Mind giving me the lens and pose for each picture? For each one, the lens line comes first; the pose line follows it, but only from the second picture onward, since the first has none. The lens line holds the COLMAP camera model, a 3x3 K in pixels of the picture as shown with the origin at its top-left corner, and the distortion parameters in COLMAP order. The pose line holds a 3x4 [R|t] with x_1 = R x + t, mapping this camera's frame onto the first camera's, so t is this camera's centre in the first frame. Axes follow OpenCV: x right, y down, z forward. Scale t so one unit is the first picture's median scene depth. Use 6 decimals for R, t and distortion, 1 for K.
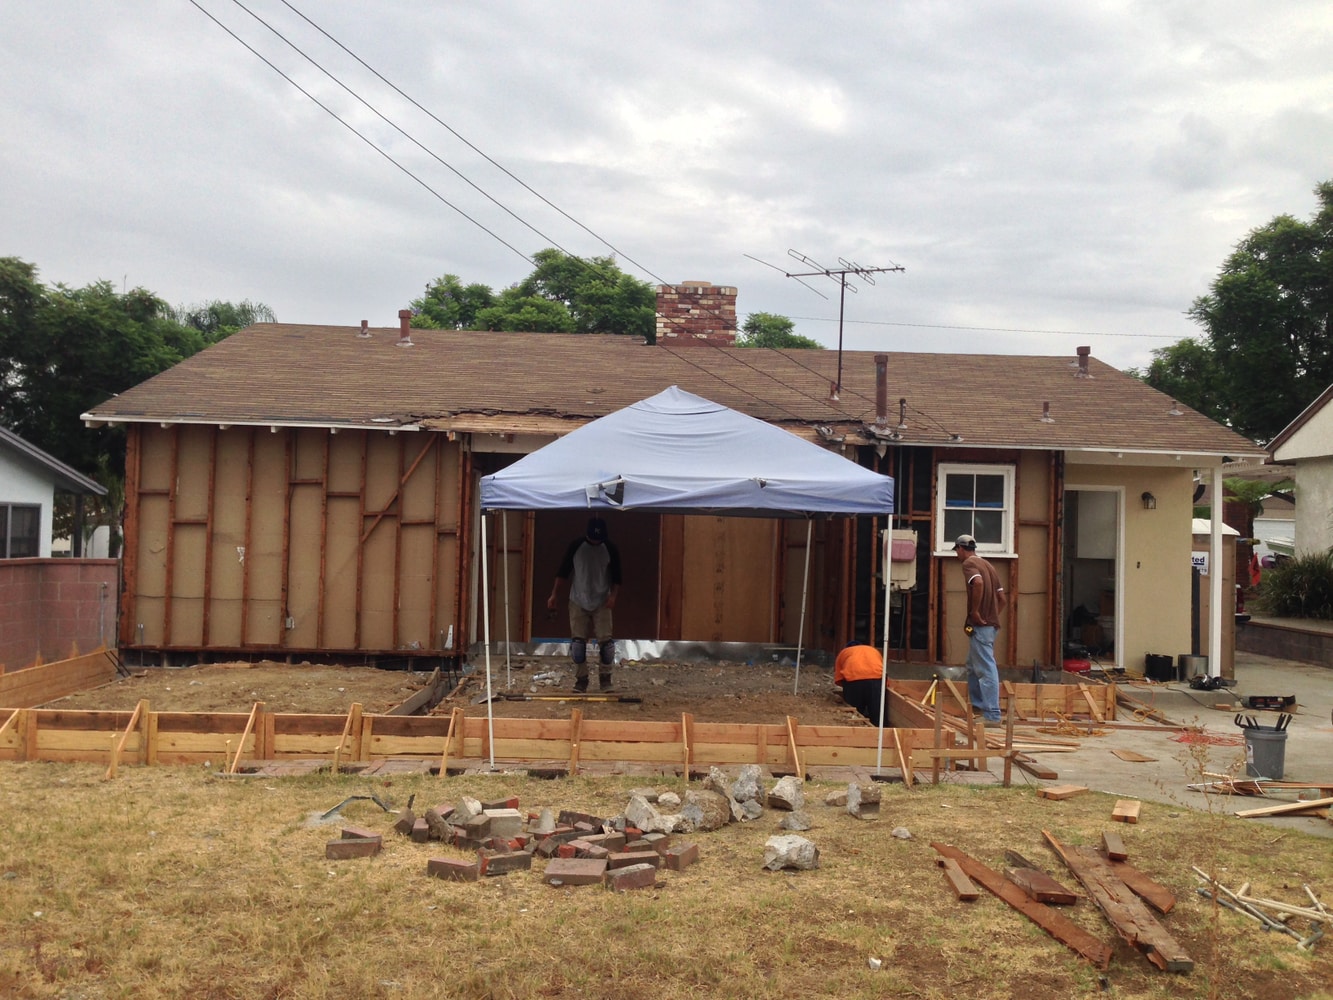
lens RADIAL K [[1276.7, 0, 666.5], [0, 1276.7, 500.0], [0, 0, 1]] dist [0.047595, -0.001628]
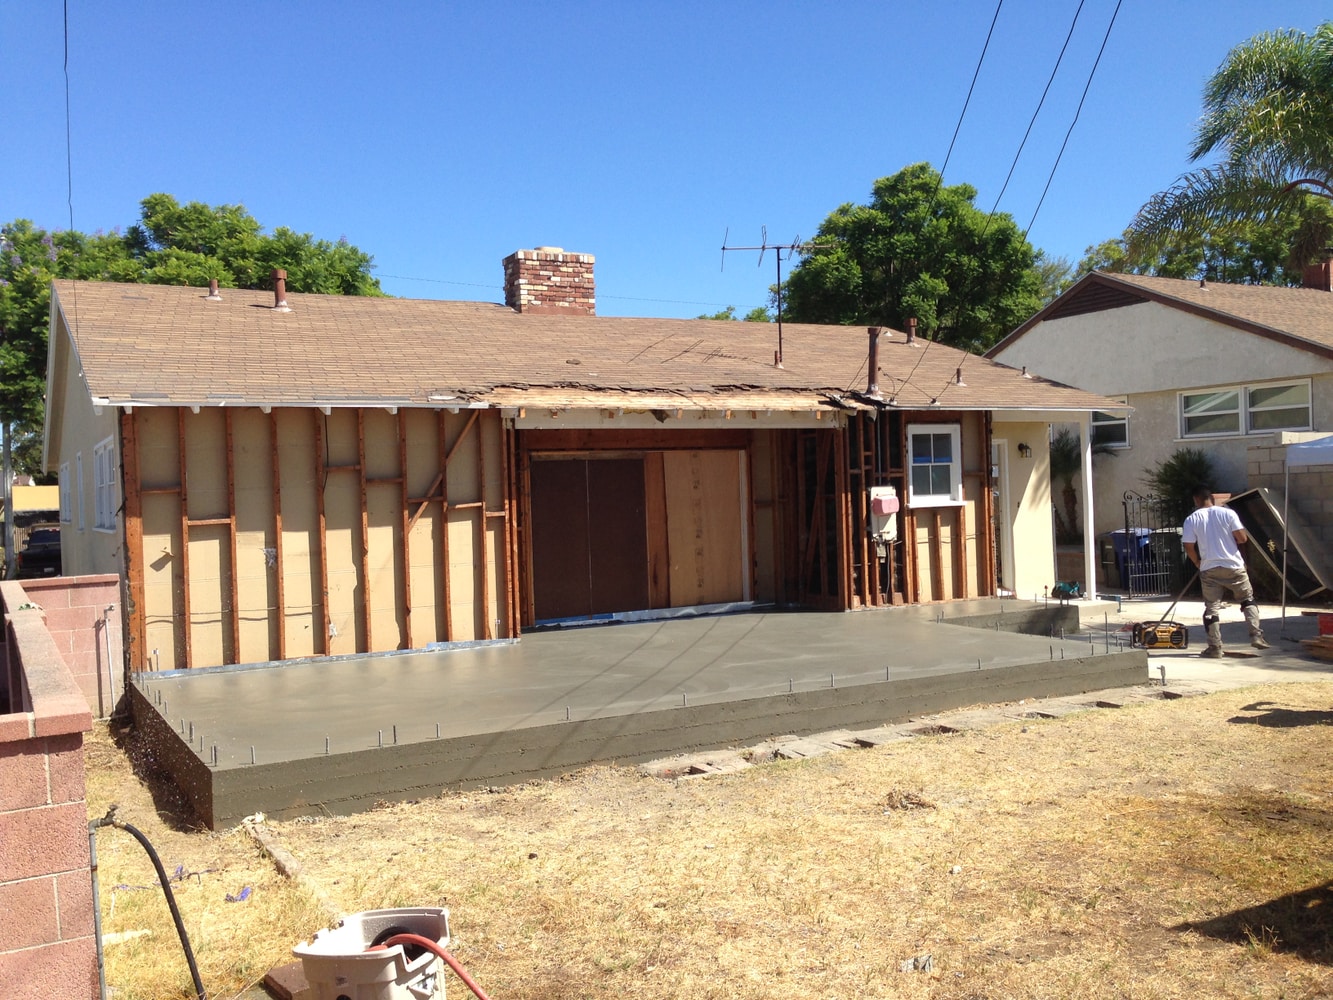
lens RADIAL K [[1276.7, 0, 666.5], [0, 1276.7, 500.0], [0, 0, 1]] dist [0.047595, -0.001628]
pose [[0.877255, -0.059926, 0.476270, -0.504088], [0.045019, 0.998075, 0.042659, -0.020371], [-0.477909, -0.015982, 0.878264, 0.118318]]
